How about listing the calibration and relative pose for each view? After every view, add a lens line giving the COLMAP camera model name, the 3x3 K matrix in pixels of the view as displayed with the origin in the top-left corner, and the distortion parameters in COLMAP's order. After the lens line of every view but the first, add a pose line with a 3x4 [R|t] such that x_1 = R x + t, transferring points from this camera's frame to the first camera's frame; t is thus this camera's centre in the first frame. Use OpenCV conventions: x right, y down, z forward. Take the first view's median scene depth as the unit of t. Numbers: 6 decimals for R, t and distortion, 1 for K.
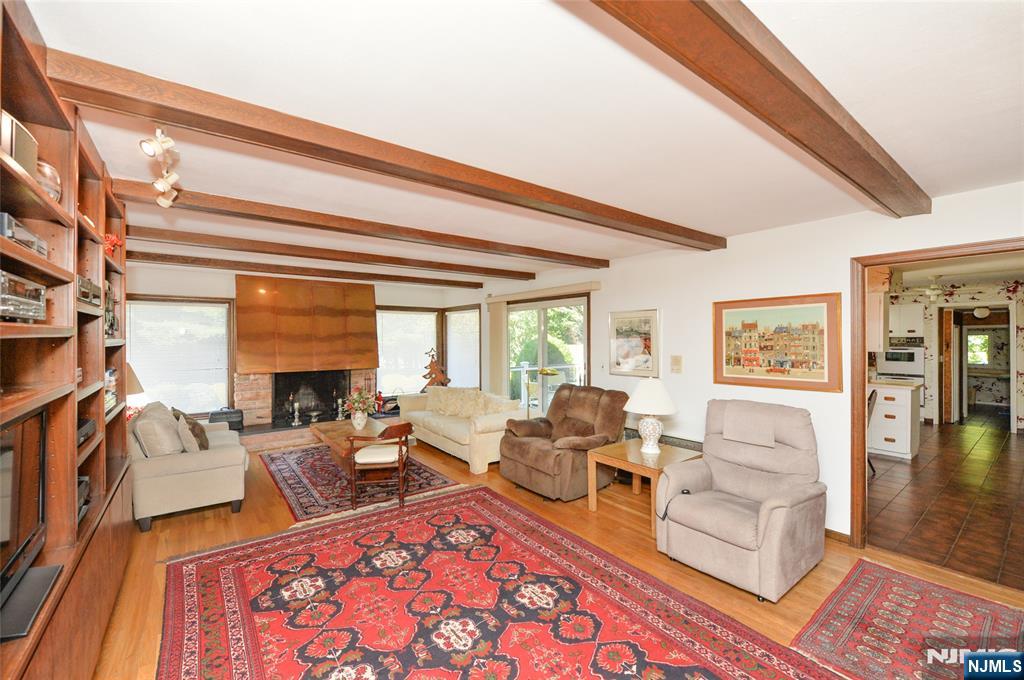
lens RADIAL K [[421.2, 0, 504.2], [0, 421.2, 341.0], [0, 0, 1]] dist [-0.008634, -0.000546]
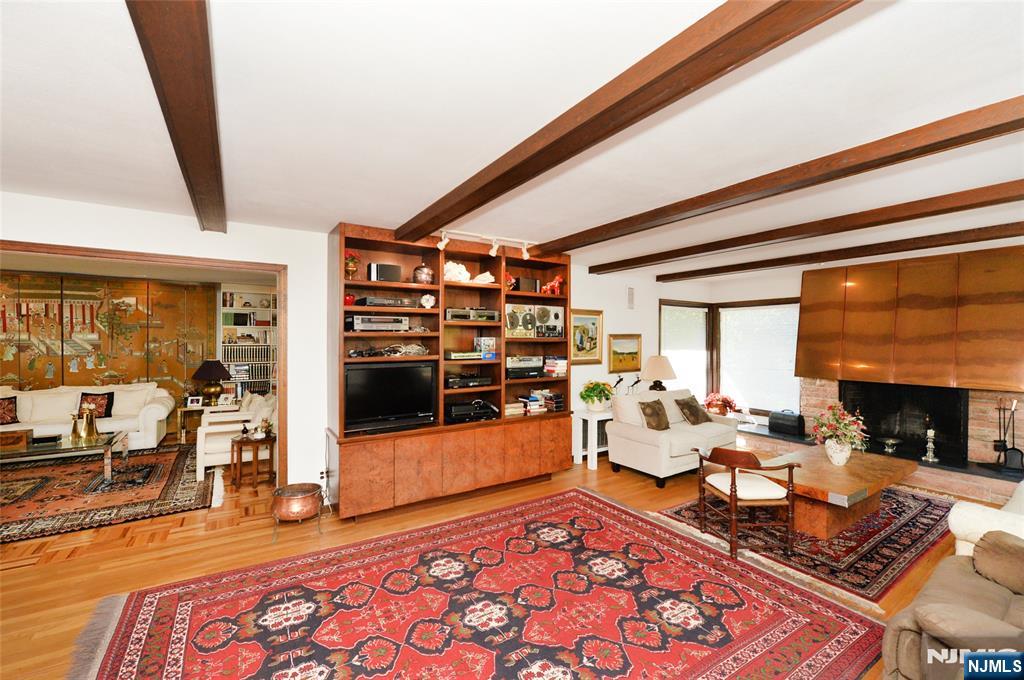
lens RADIAL K [[421.2, 0, 518.0], [0, 421.2, 341.2], [0, 0, 1]] dist [-0.008634, -0.000546]
pose [[-0.054534, 0.005507, -0.998497, 0.561451], [-0.007682, 0.999953, 0.005935, -0.004614], [0.998482, 0.007994, -0.054489, 0.671784]]
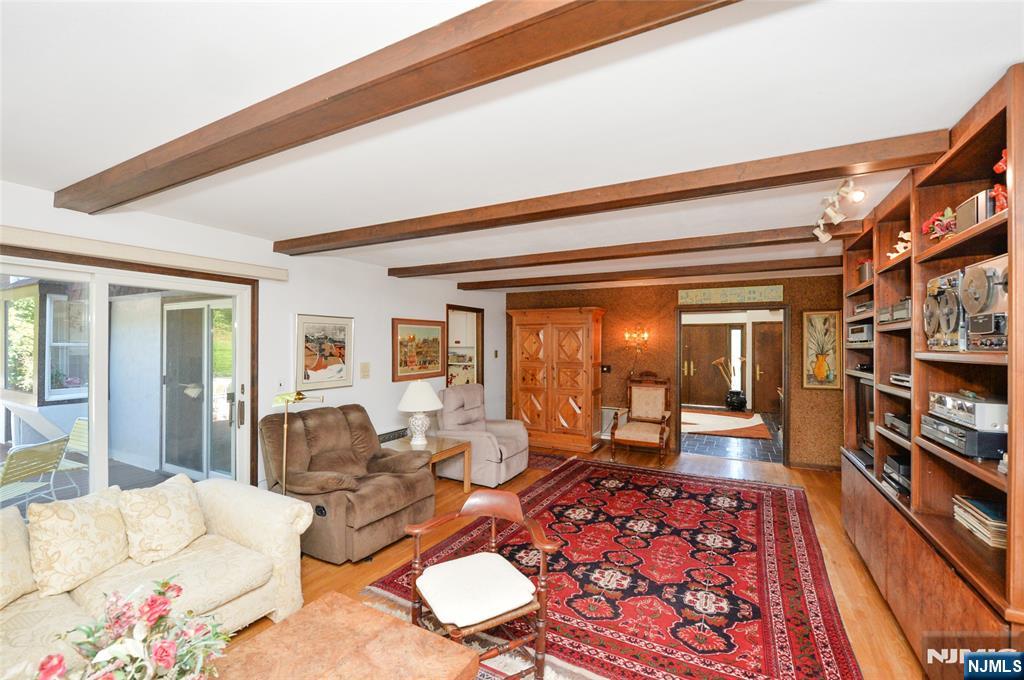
lens RADIAL K [[421.2, 0, 507.7], [0, 421.2, 339.2], [0, 0, 1]] dist [-0.008634, -0.000546]
pose [[-0.417617, 0.017641, 0.908452, -0.827881], [0.010190, 0.999840, -0.014732, -0.006745], [-0.908566, 0.003105, -0.417729, 1.277344]]
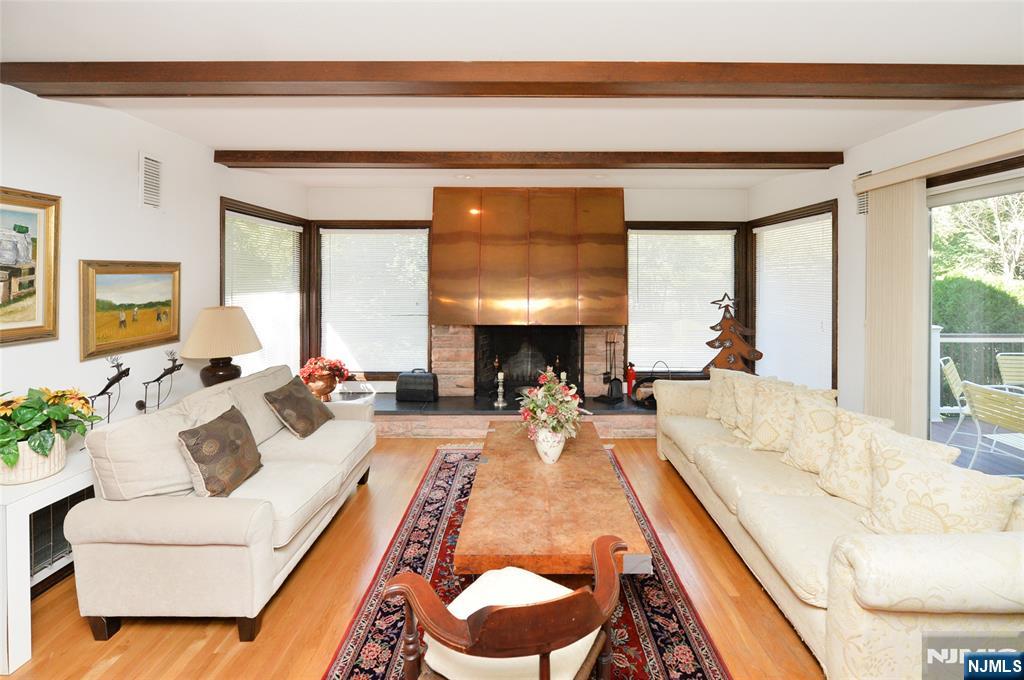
lens RADIAL K [[421.2, 0, 522.7], [0, 421.2, 281.5], [0, 0, 1]] dist [-0.008634, -0.000546]
pose [[0.799648, 0.001078, -0.600467, -0.106806], [-0.002743, 0.999995, -0.001857, 0.005725], [0.600462, 0.003132, 0.799647, 0.816943]]
